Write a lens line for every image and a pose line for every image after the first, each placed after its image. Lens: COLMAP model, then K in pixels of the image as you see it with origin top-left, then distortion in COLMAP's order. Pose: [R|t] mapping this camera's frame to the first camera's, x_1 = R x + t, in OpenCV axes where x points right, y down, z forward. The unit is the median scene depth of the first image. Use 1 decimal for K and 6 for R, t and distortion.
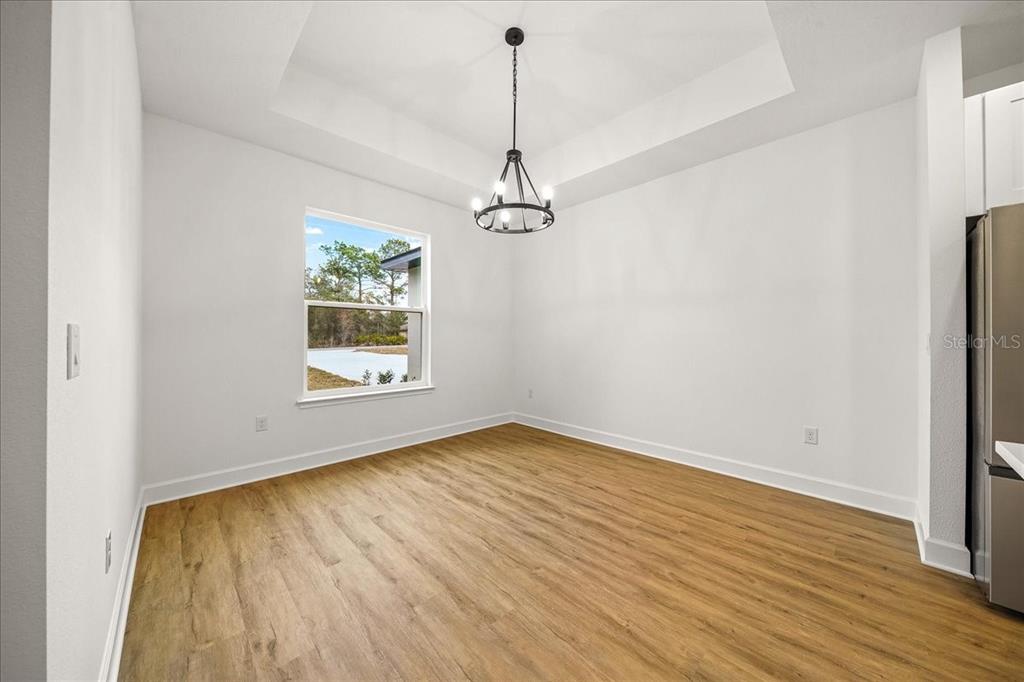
lens RADIAL K [[347.6, 0, 516.5], [0, 347.6, 338.2], [0, 0, 1]] dist [0.000176, -0.000051]
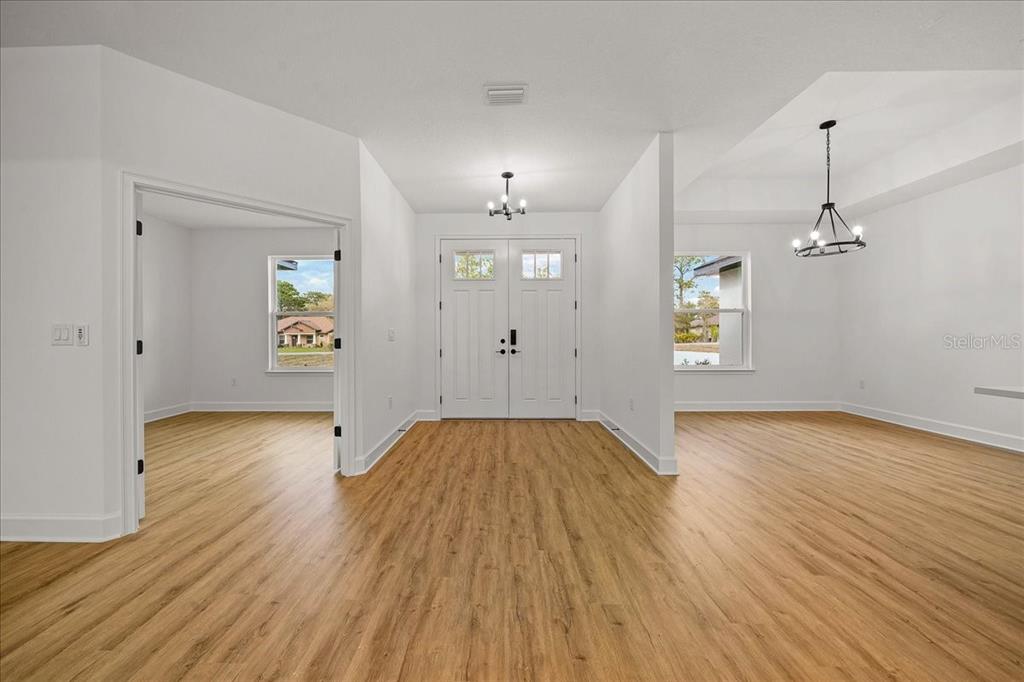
lens RADIAL K [[374.5, 0, 494.0], [0, 374.5, 335.3], [0, 0, 1]] dist [-0.009524, -0.000113]
pose [[0.701724, -0.003205, -0.712442, 0.087360], [0.001434, 0.999994, -0.003086, 0.021494], [0.712448, 0.001143, 0.701724, -0.827210]]
